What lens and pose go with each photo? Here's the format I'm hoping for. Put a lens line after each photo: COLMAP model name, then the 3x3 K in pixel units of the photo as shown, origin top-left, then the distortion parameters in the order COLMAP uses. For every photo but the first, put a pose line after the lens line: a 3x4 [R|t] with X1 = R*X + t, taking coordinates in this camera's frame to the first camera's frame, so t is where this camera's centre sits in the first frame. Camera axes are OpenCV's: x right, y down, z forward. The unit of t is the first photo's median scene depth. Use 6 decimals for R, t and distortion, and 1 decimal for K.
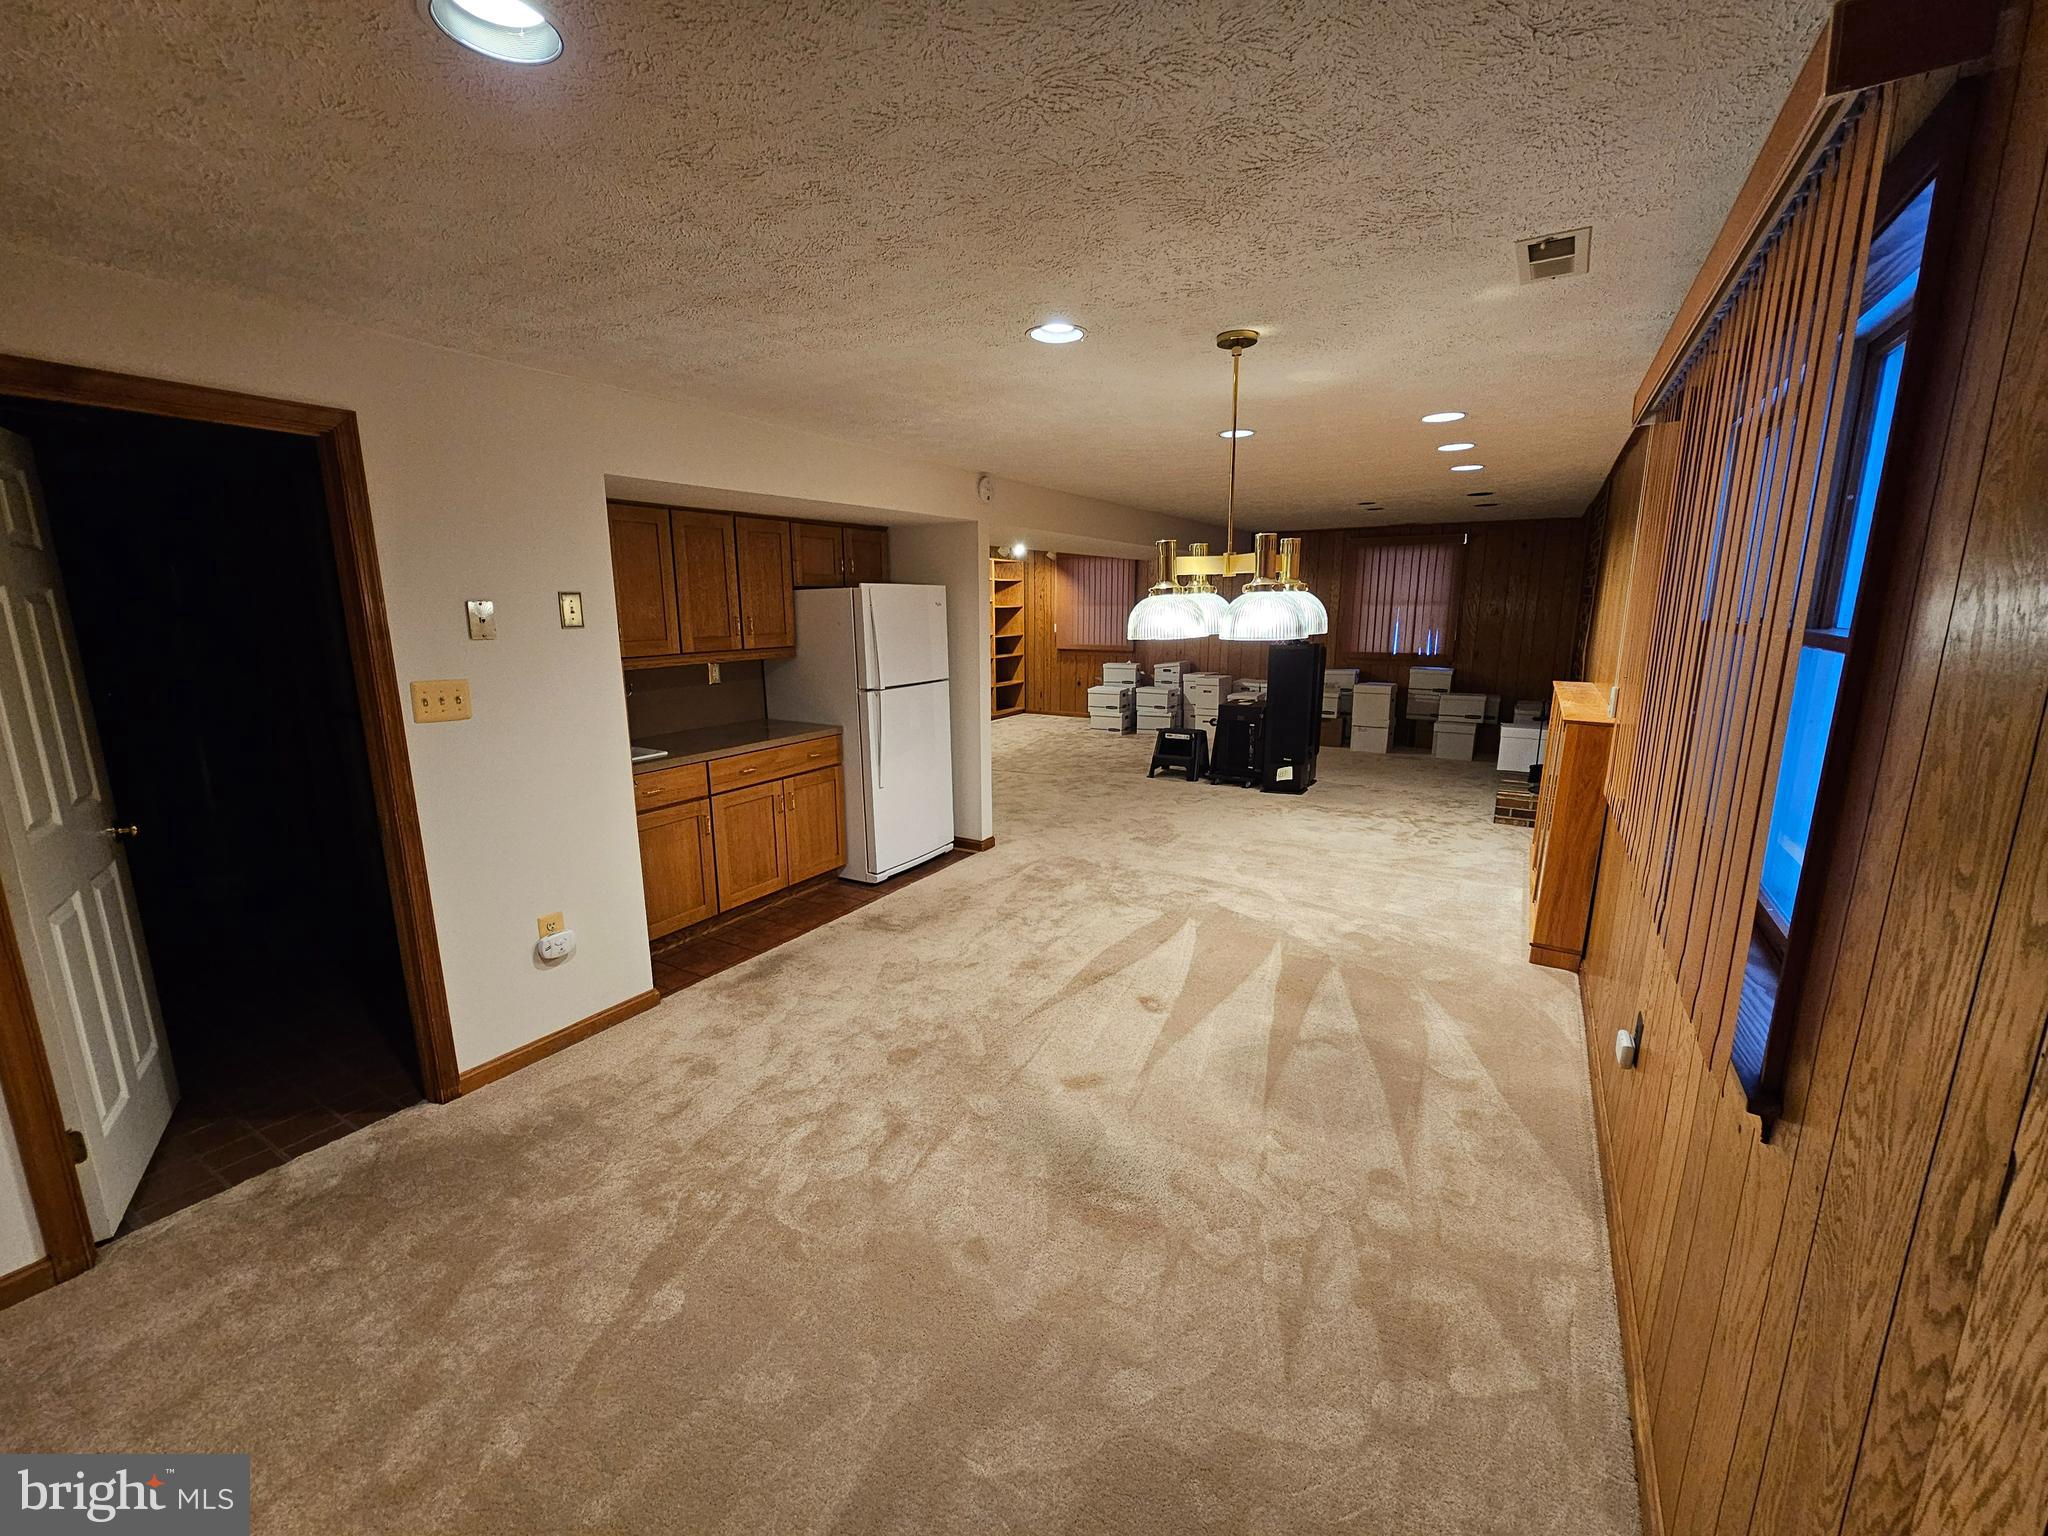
lens RADIAL K [[835.4, 0, 1014.3], [0, 835.4, 768.8], [0, 0, 1]] dist [0.001431, 0.000142]
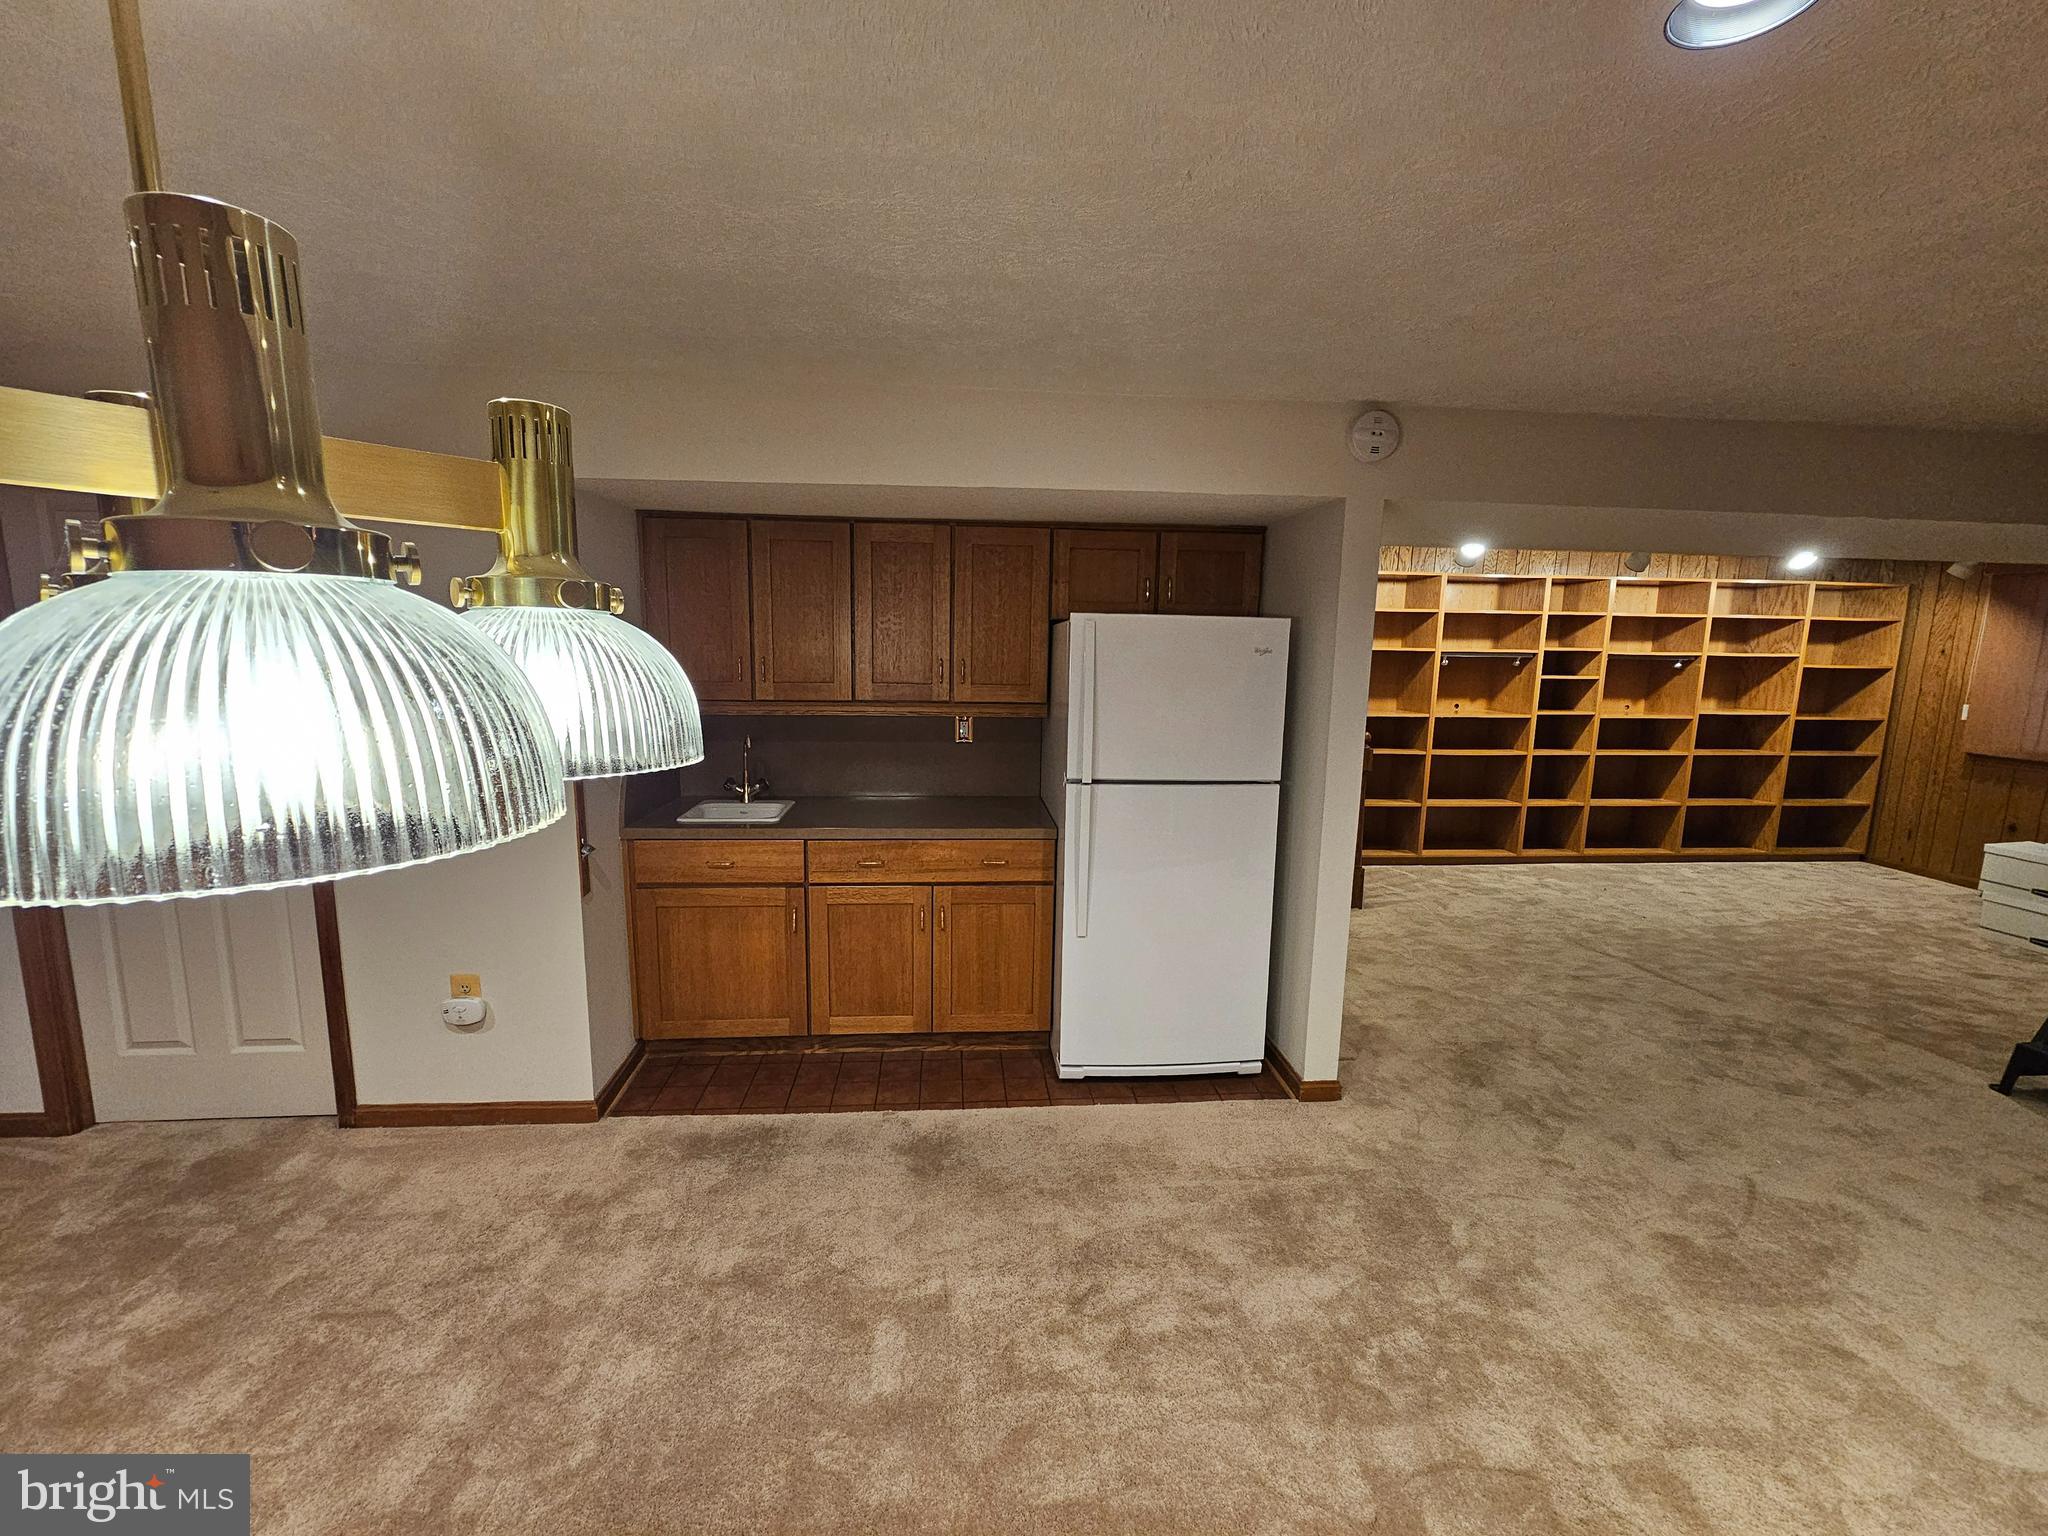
lens RADIAL K [[835.4, 0, 1026.4], [0, 835.4, 764.6], [0, 0, 1]] dist [0.001431, 0.000142]
pose [[0.582834, 0.129466, -0.802211, 0.277887], [-0.179616, 0.983333, 0.028199, -0.103876], [0.792491, 0.127654, 0.596374, 0.525355]]
